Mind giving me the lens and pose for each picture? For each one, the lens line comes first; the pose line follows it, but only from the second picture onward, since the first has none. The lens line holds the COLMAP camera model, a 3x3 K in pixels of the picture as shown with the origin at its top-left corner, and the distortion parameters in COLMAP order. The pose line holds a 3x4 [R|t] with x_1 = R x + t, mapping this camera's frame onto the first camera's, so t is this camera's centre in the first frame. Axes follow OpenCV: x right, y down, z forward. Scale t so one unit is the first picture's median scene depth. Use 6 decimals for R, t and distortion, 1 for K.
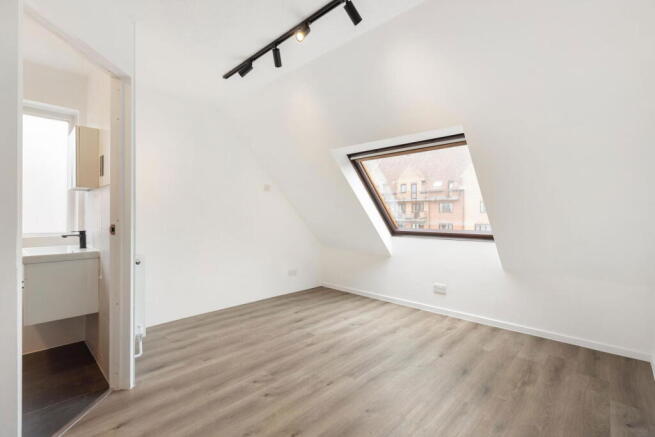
lens RADIAL K [[294.8, 0, 327.5], [0, 294.8, 218.5], [0, 0, 1]] dist [0.002224, 0.000012]
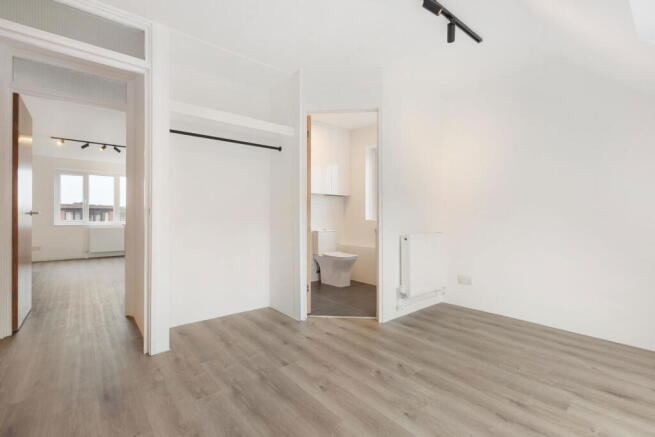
lens RADIAL K [[294.8, 0, 327.5], [0, 294.8, 218.5], [0, 0, 1]] dist [0.002224, 0.000012]
pose [[-0.127103, -0.001565, -0.991888, 0.622912], [-0.004243, 0.999990, -0.001034, 0.046698], [0.991880, 0.004077, -0.127108, 0.706146]]
